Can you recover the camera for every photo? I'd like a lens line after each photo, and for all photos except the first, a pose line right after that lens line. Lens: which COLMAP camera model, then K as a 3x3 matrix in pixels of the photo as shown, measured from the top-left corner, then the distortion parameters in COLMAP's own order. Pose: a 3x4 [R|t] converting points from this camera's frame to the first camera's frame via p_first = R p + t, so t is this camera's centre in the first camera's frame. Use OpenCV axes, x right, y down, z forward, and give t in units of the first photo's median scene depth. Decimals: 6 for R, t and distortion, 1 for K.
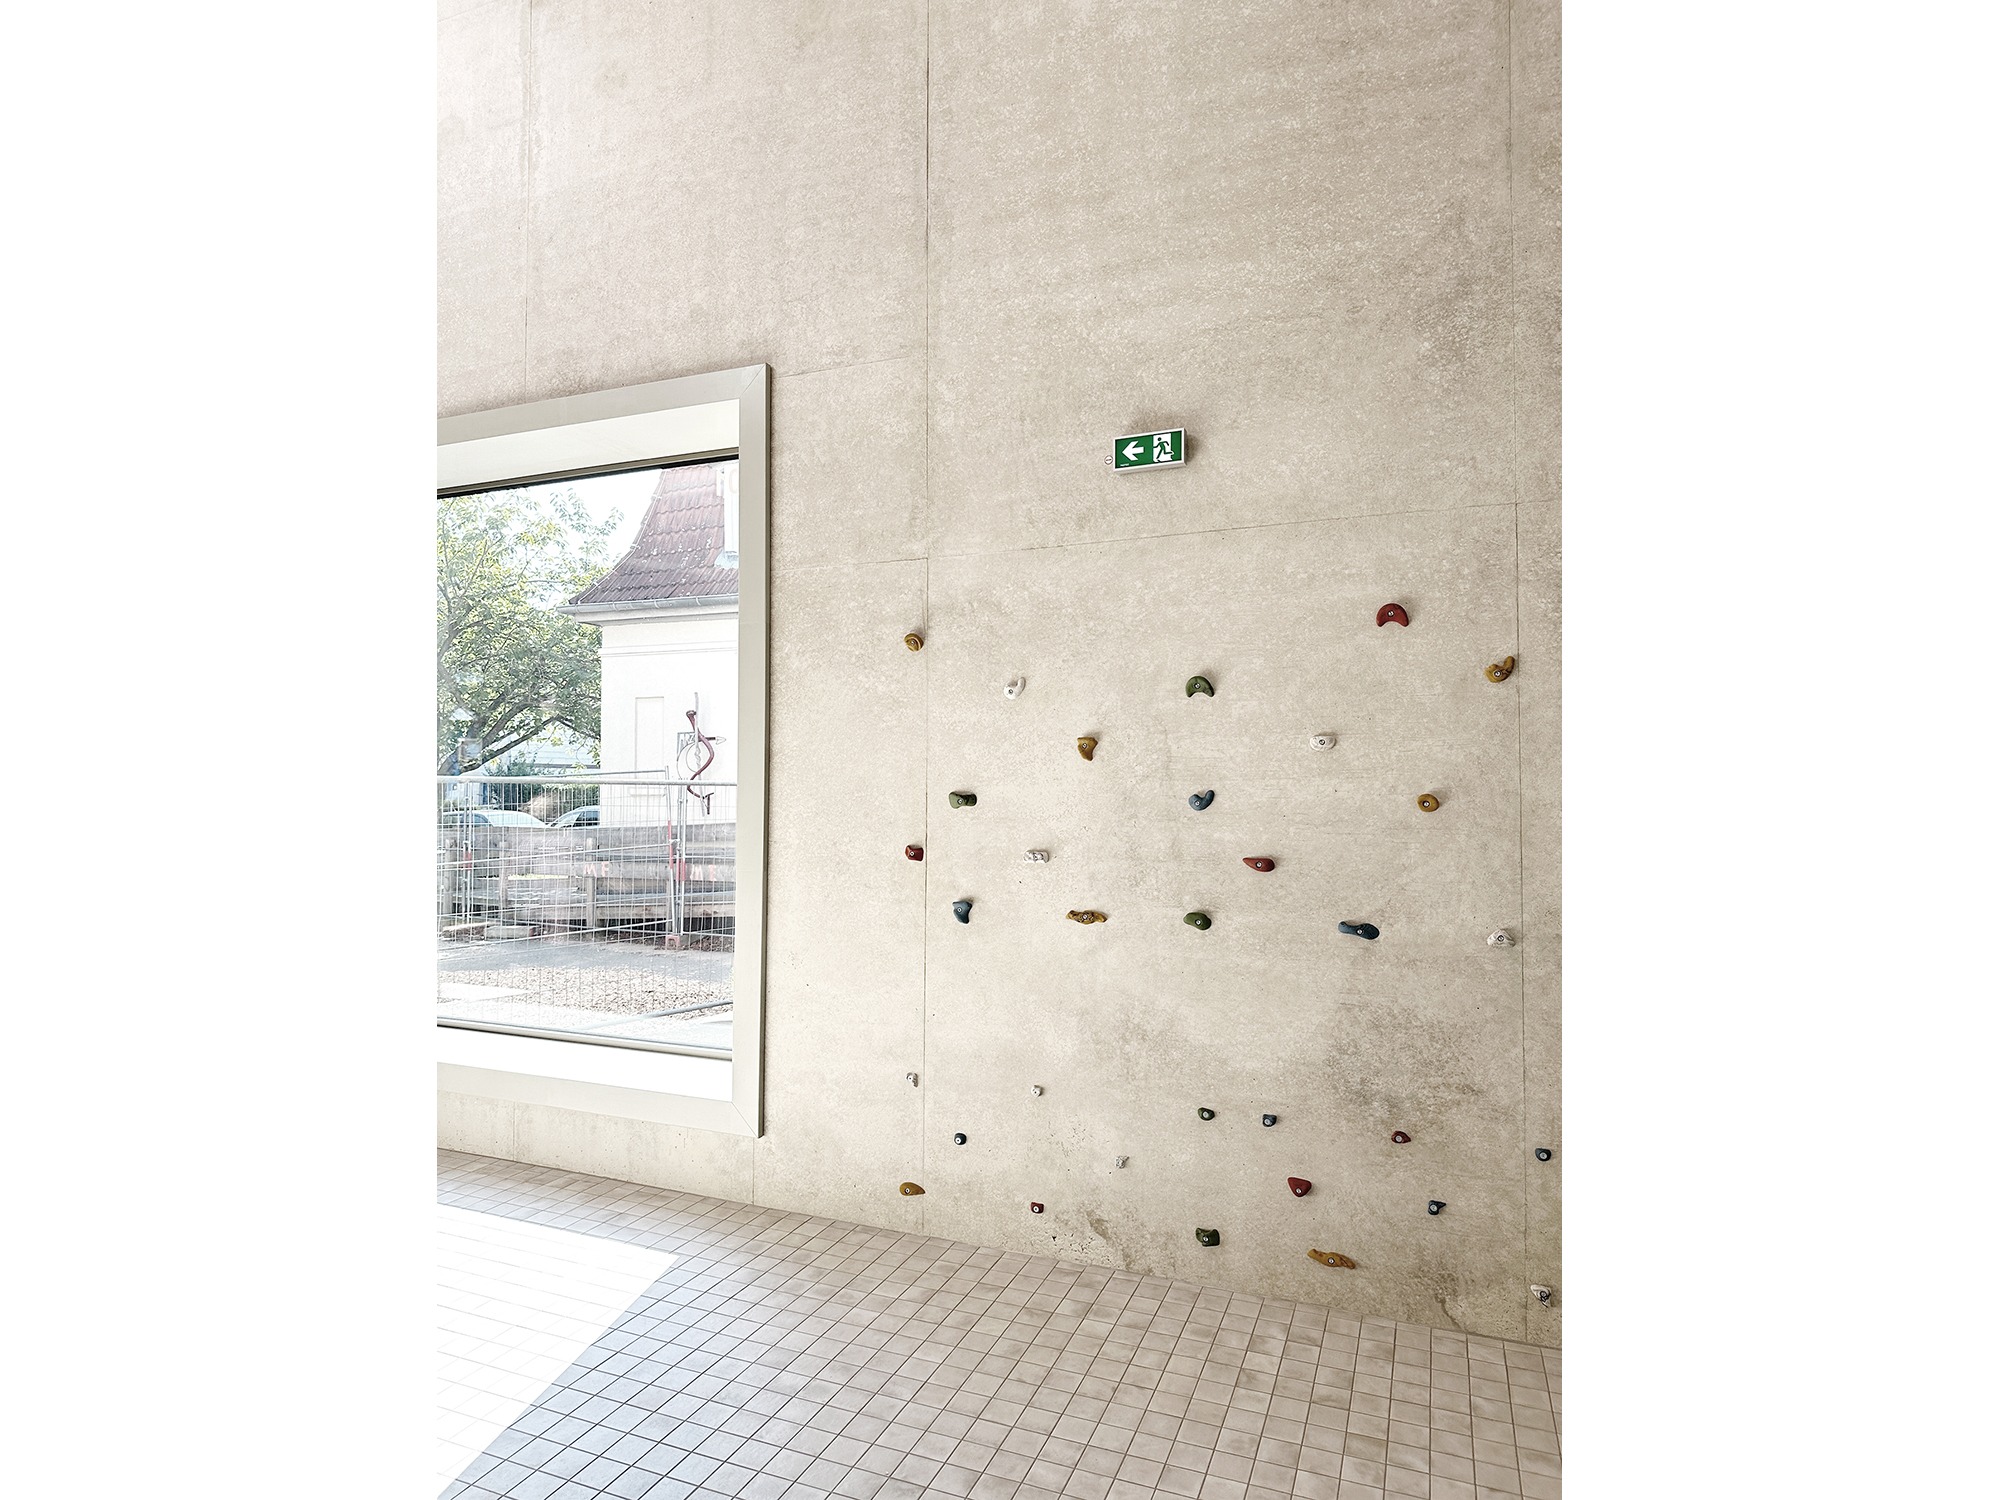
lens RADIAL K [[1061.2, 0, 1000.0], [0, 1061.2, 753.0], [0, 0, 1]] dist [-0.003641, -0.001236]
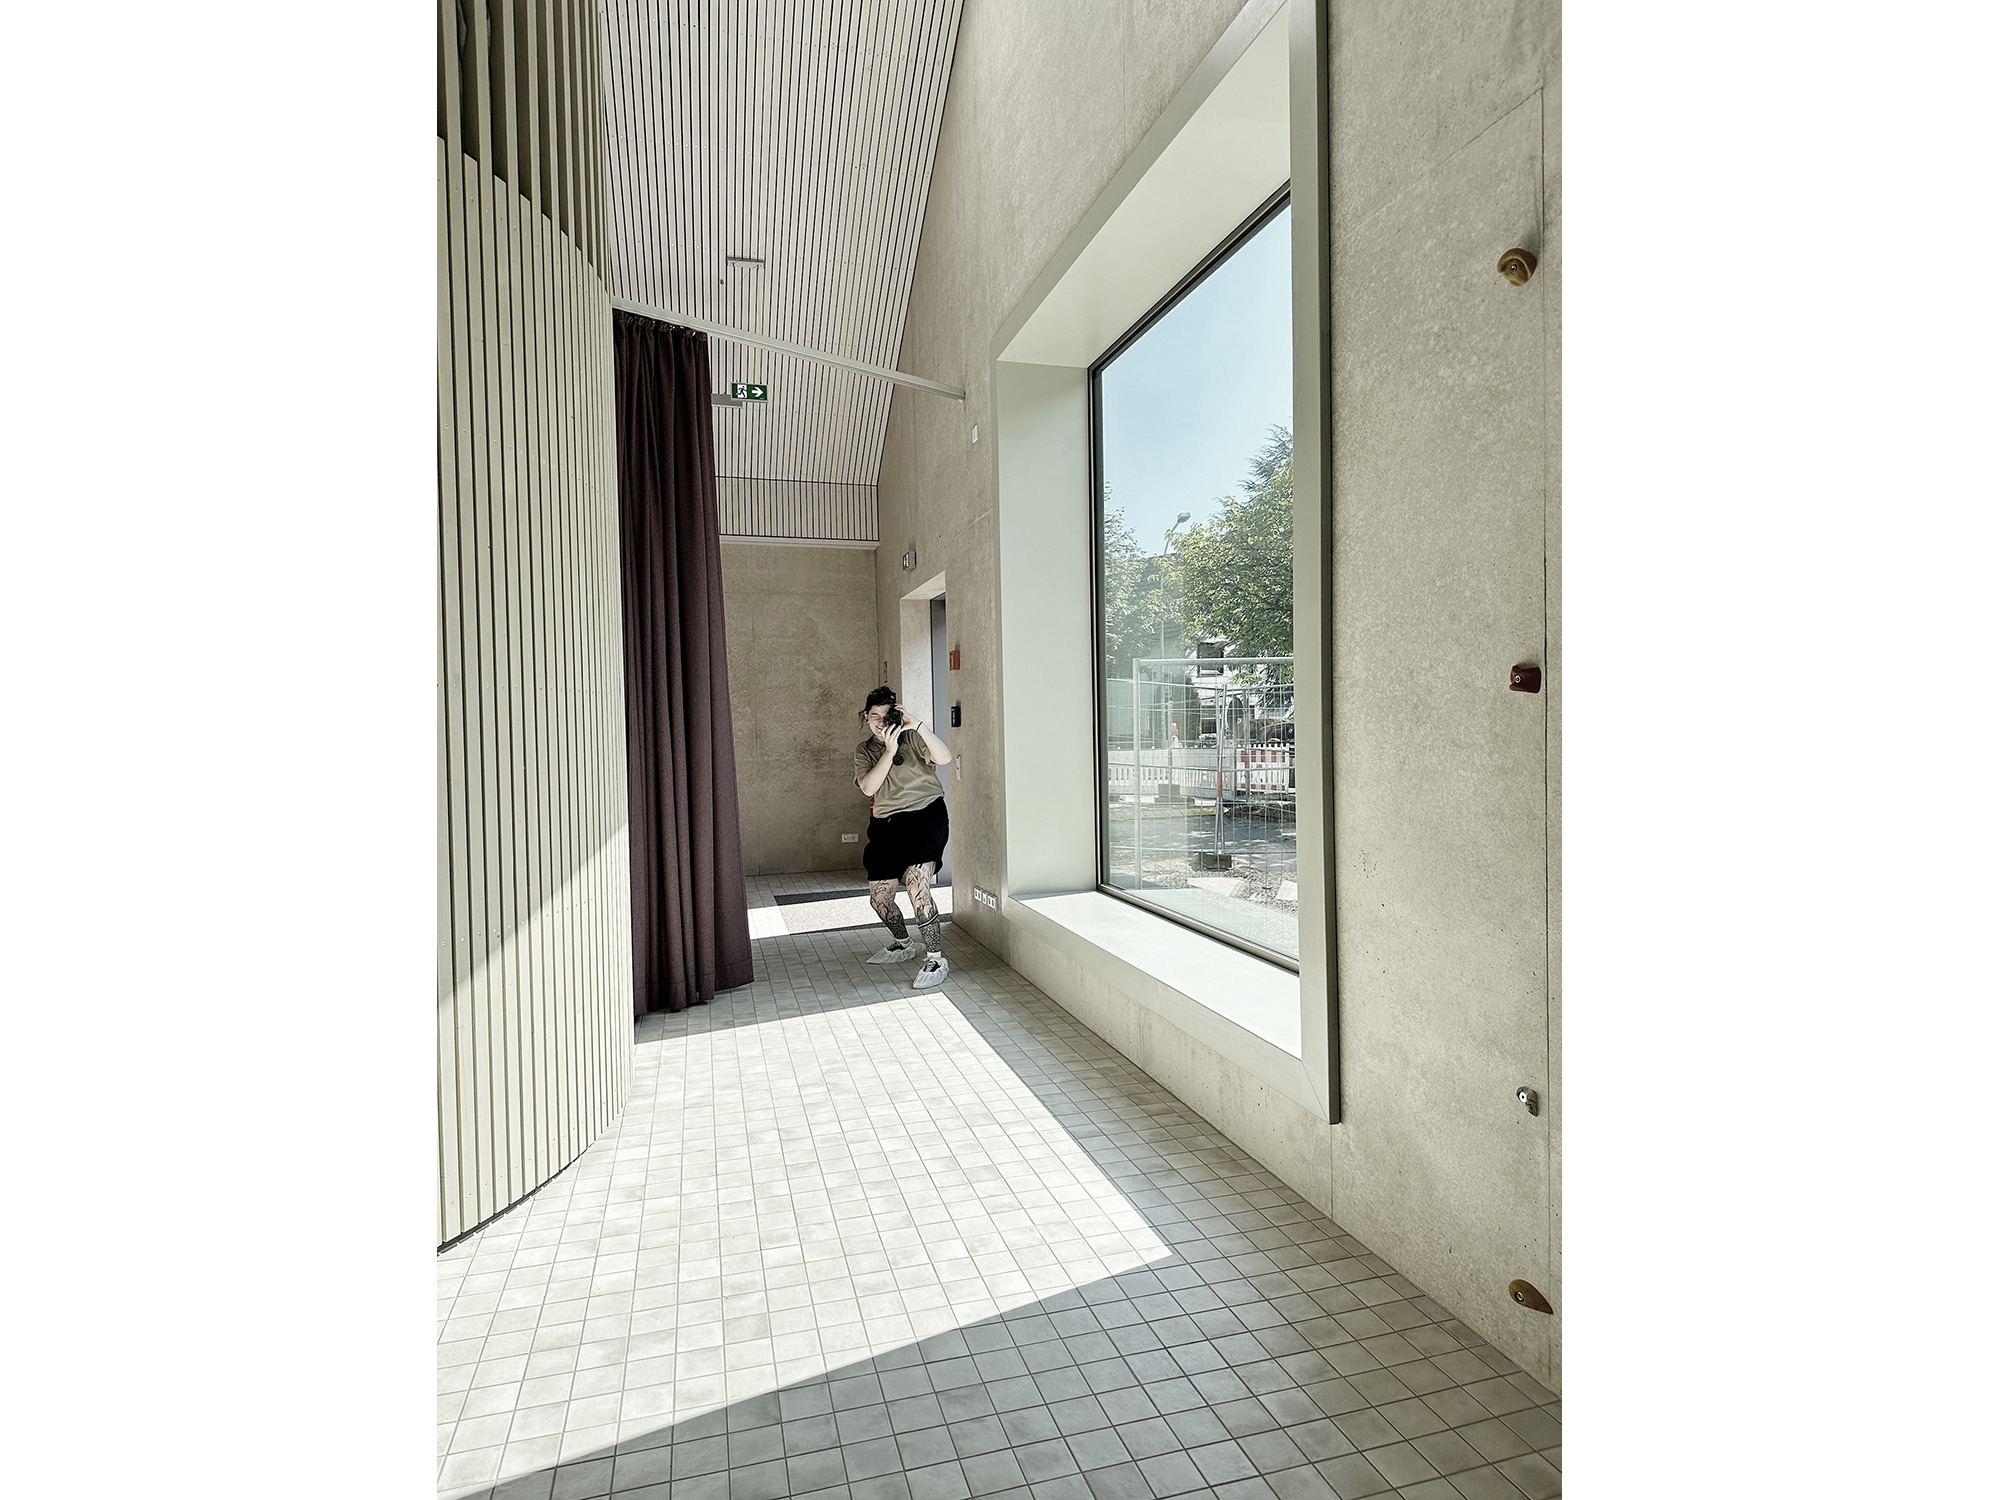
lens RADIAL K [[1061.2, 0, 998.5], [0, 1061.2, 754.1], [0, 0, 1]] dist [-0.003641, -0.001236]
pose [[0.622679, 0.016426, -0.782305, 0.163455], [0.044834, 0.997388, 0.056628, 0.088063], [0.781192, -0.070335, 0.620316, 0.457526]]
